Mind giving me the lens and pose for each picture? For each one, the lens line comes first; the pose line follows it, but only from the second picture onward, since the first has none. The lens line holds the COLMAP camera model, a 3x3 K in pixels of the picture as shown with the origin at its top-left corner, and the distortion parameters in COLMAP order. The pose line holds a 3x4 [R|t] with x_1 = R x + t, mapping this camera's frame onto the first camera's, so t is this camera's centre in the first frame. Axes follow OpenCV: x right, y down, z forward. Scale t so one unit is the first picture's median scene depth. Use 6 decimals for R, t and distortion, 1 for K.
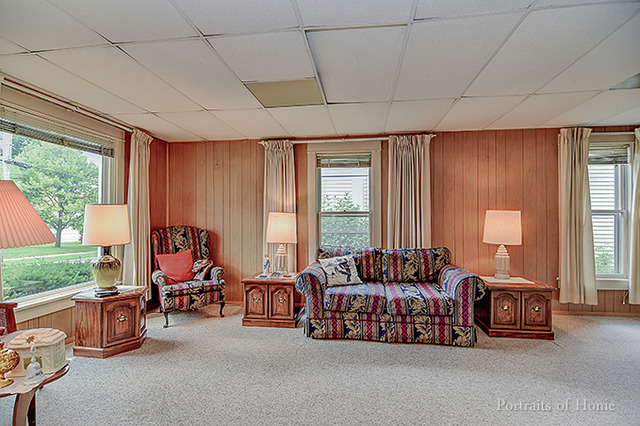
lens RADIAL K [[310.5, 0, 320.7], [0, 310.5, 215.5], [0, 0, 1]] dist [-0.011924, -0.000231]
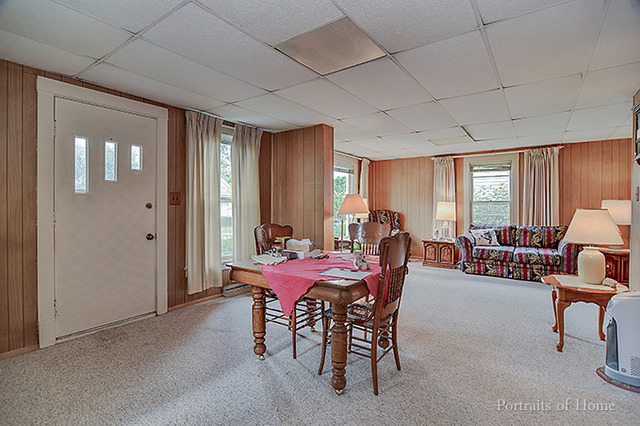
lens RADIAL K [[310.5, 0, 318.2], [0, 310.5, 207.0], [0, 0, 1]] dist [-0.011924, -0.000231]
pose [[0.882666, 0.005499, -0.469969, 0.049466], [0.003238, 0.999837, 0.017780, -0.014134], [0.469990, -0.017216, 0.882504, -0.781898]]
